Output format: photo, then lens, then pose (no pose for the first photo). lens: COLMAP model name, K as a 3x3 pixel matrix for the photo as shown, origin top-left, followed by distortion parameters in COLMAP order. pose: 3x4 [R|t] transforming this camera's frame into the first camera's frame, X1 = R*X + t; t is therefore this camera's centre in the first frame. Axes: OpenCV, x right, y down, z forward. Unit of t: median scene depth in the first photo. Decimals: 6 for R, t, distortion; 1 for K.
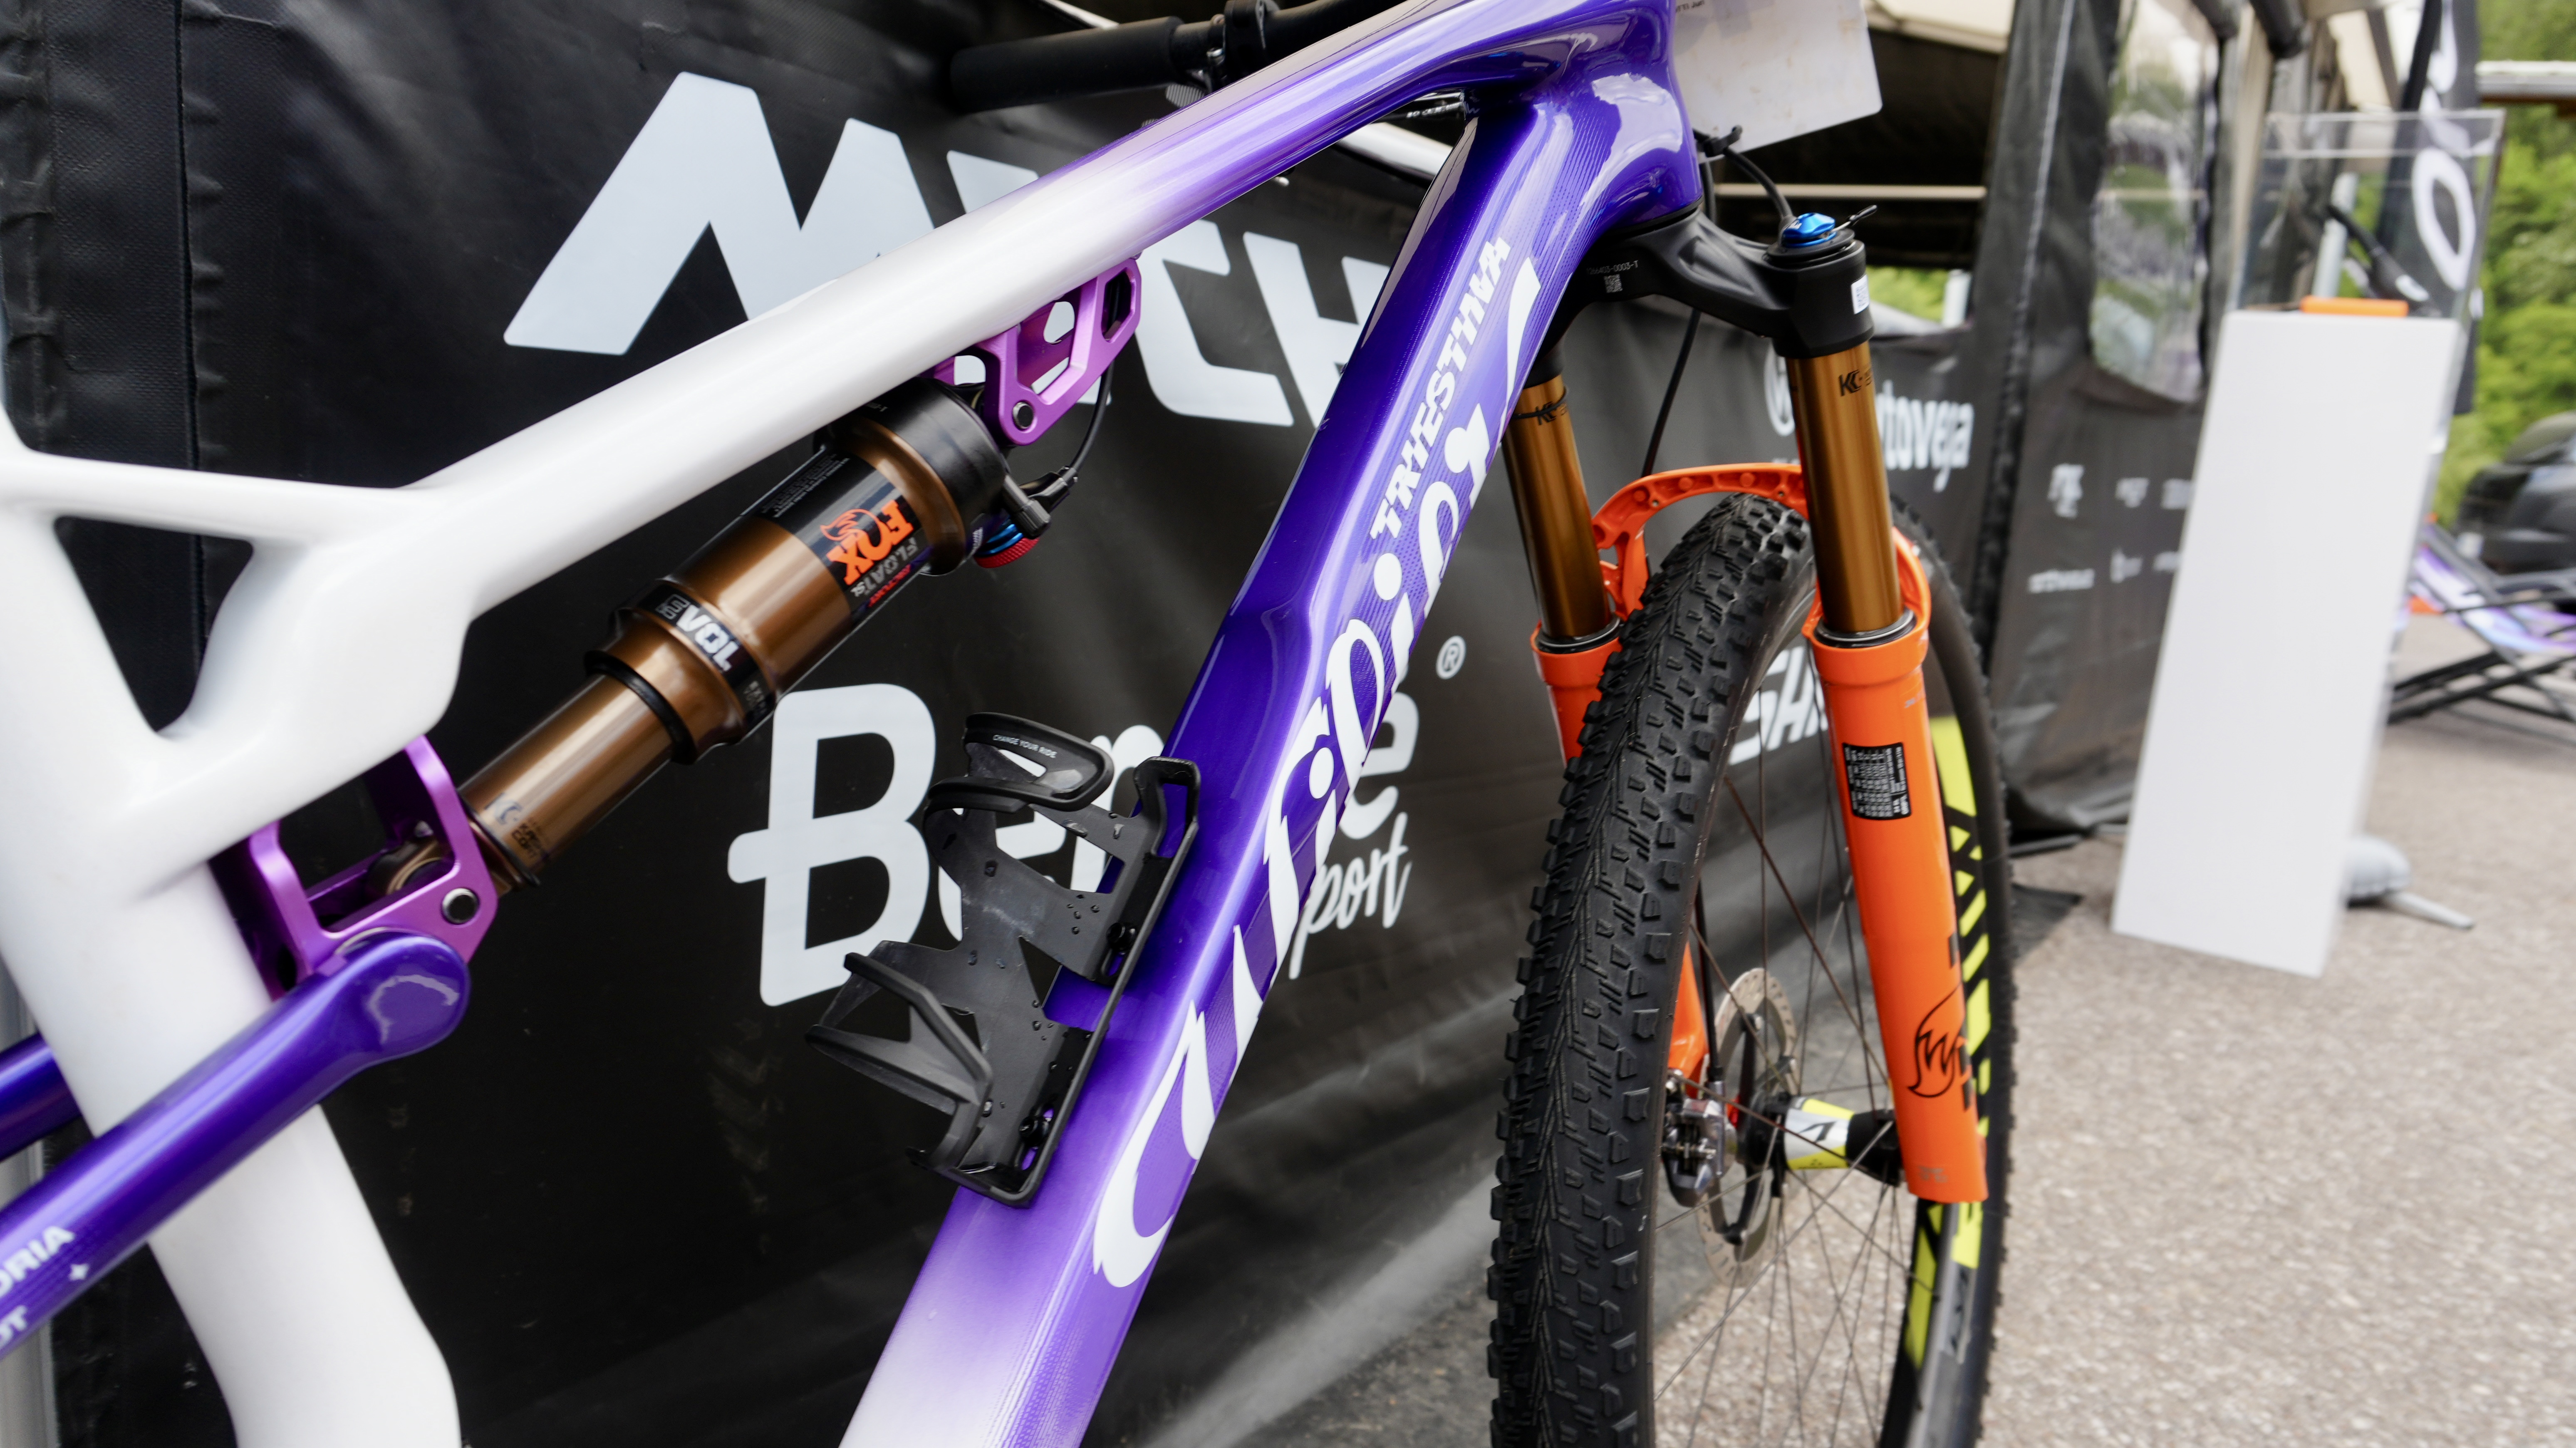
lens RADIAL K [[1776.0, 0, 1286.7], [0, 1776.0, 737.2], [0, 0, 1]] dist [0.007669, 0.003030]
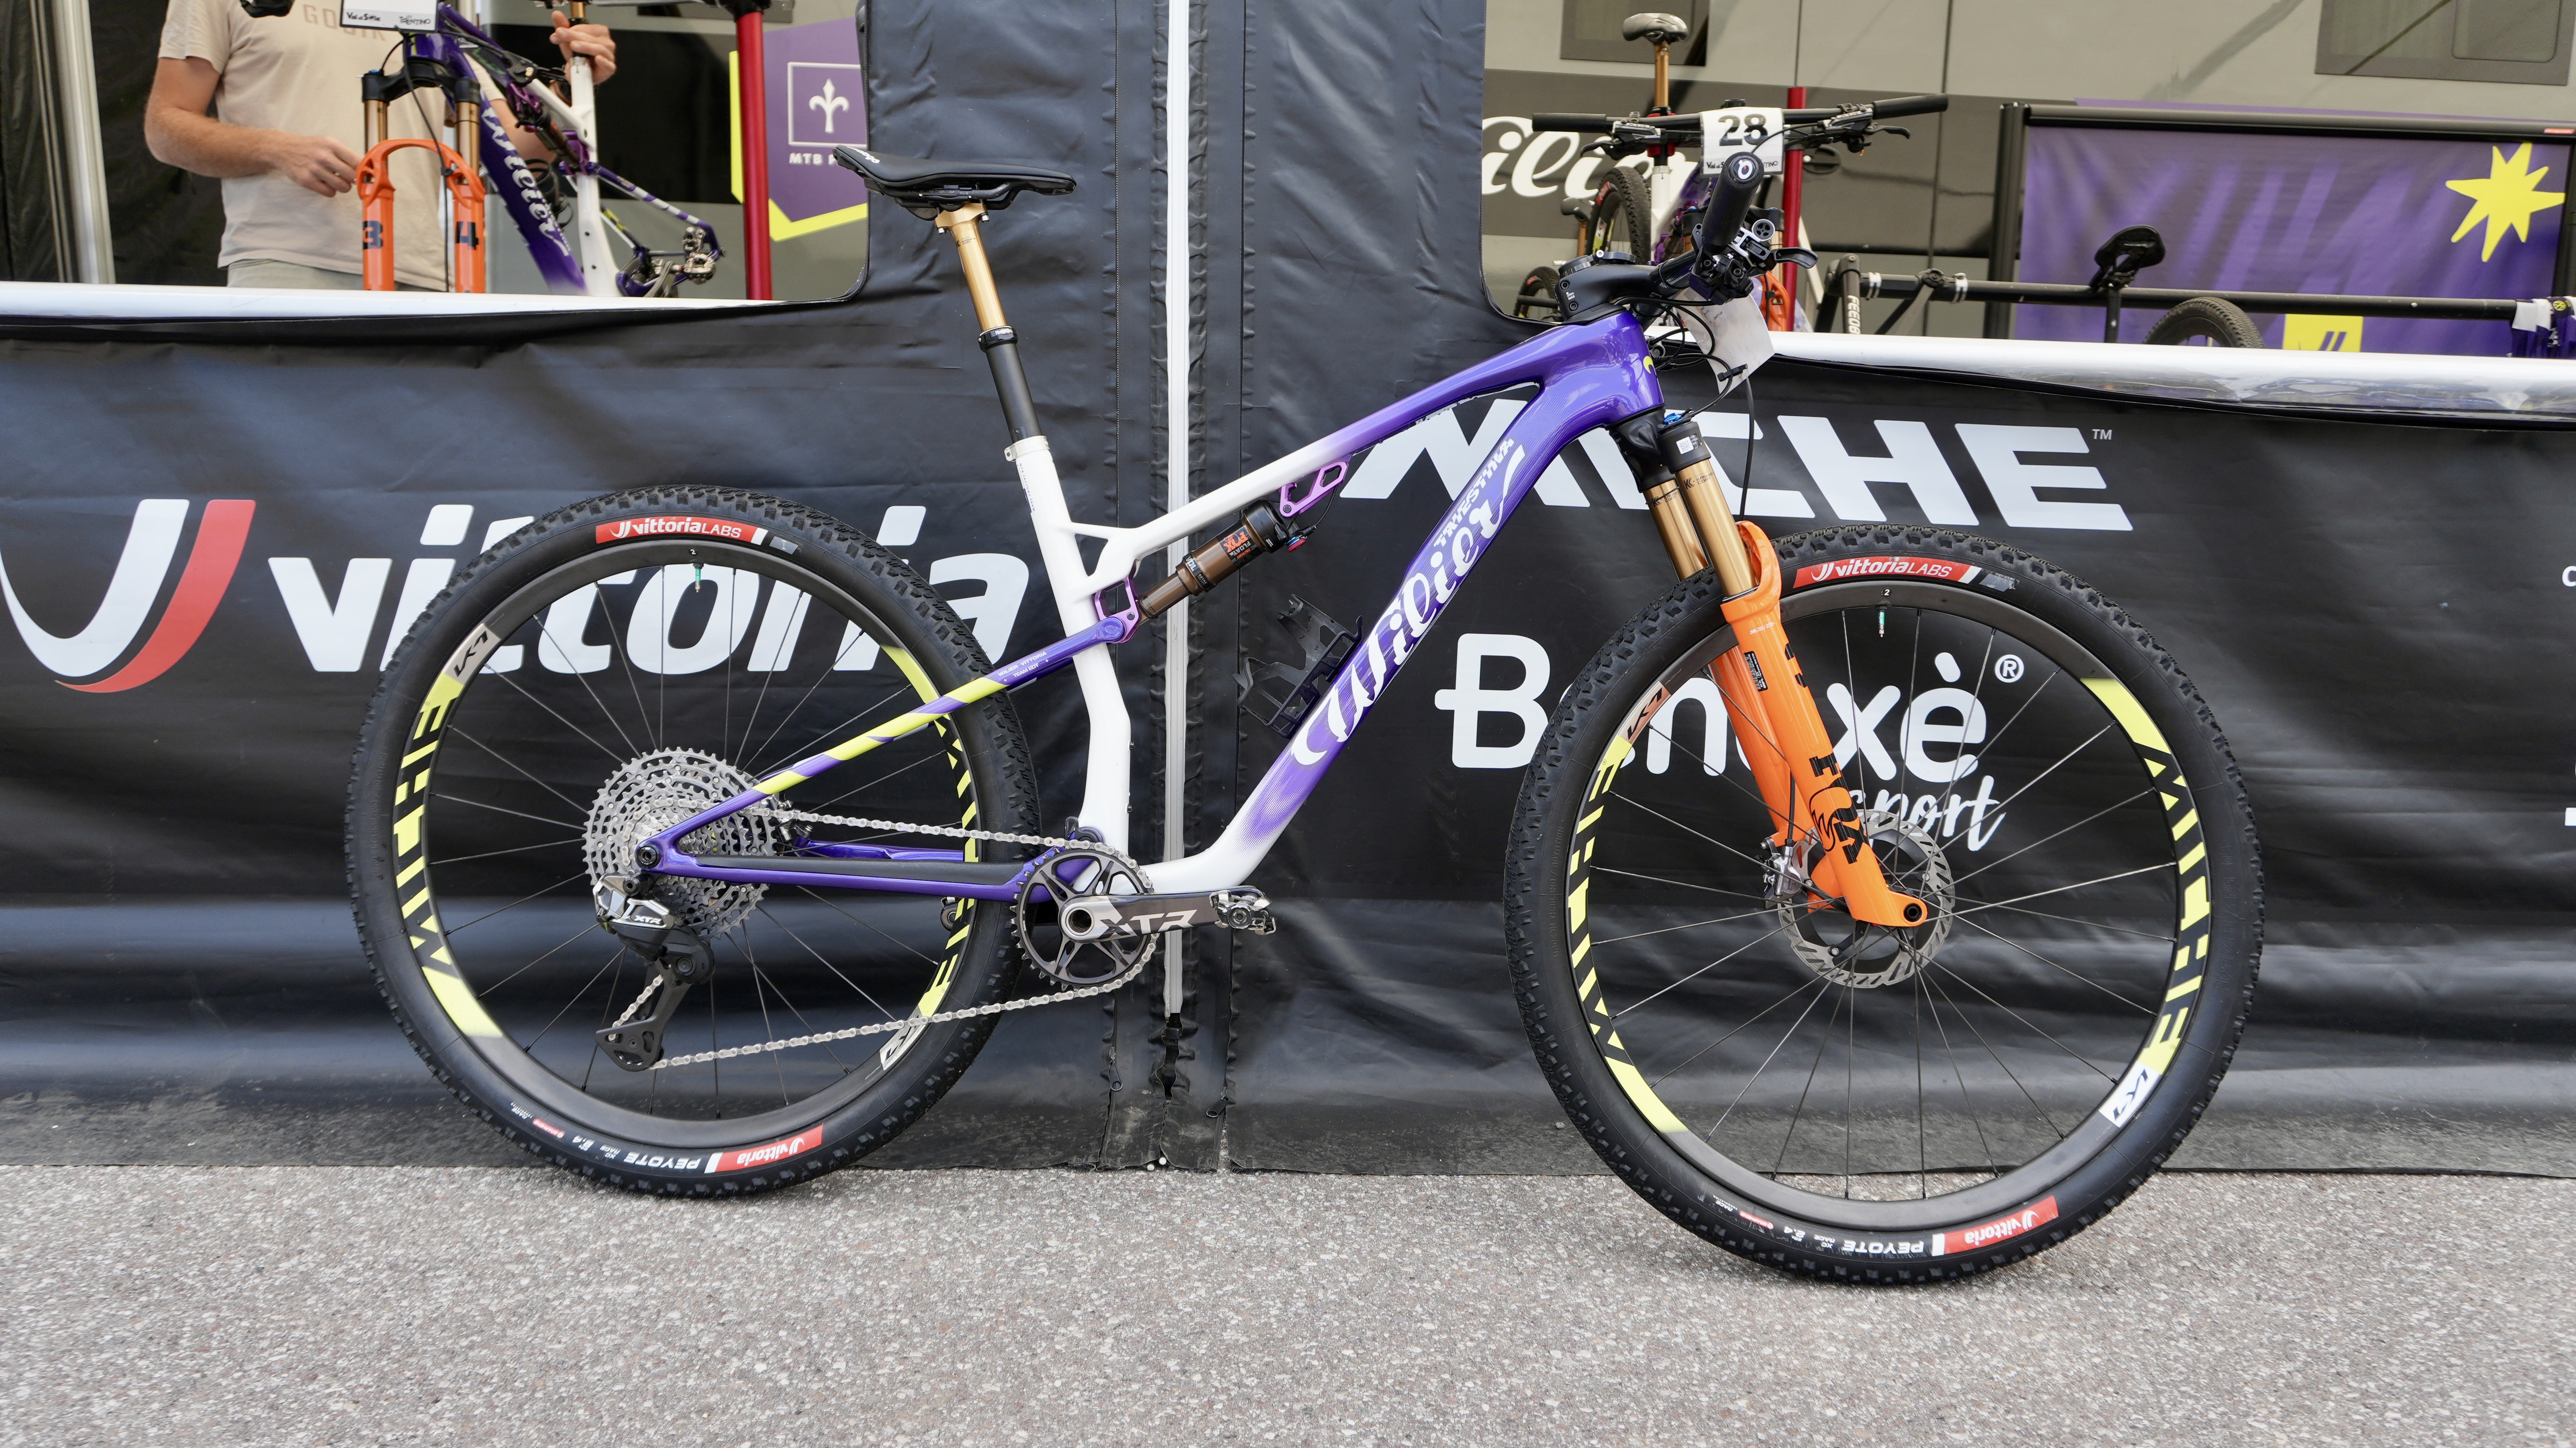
lens RADIAL K [[1776.0, 0, 1288.1], [0, 1776.0, 725.3], [0, 0, 1]] dist [0.007669, 0.003030]
pose [[0.526798, 0.054422, -0.848247, 1.582982], [-0.137175, 0.990310, -0.021655, 0.177282], [0.838849, 0.127766, 0.529158, -0.445104]]
